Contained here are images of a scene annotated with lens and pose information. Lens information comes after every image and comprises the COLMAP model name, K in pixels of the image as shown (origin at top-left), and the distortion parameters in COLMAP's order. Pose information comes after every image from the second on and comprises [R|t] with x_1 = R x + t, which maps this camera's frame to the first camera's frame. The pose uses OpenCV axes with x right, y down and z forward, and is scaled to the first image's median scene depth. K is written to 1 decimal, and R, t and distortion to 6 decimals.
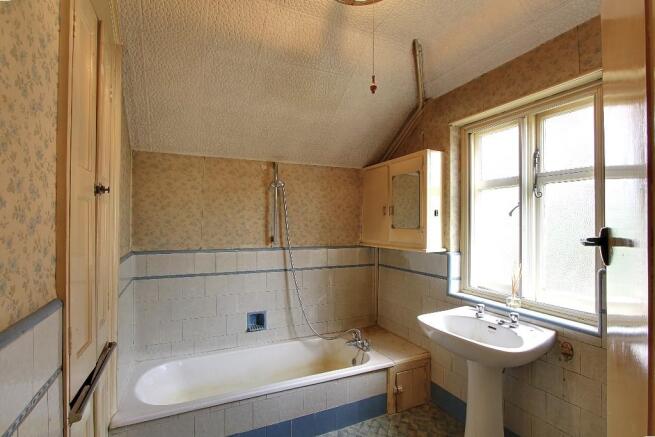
lens RADIAL K [[302.6, 0, 329.8], [0, 302.6, 222.6], [0, 0, 1]] dist [-0.015599, 0.003298]
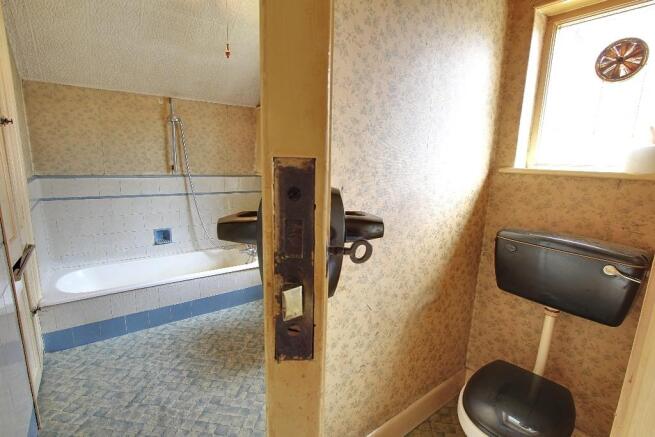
lens RADIAL K [[302.6, 0, 323.4], [0, 302.6, 217.2], [0, 0, 1]] dist [-0.015599, 0.003298]
pose [[0.978852, -0.010623, 0.204293, 0.140644], [-0.029591, 0.980794, 0.192787, 0.001490], [-0.202417, -0.194755, 0.959738, -0.271403]]
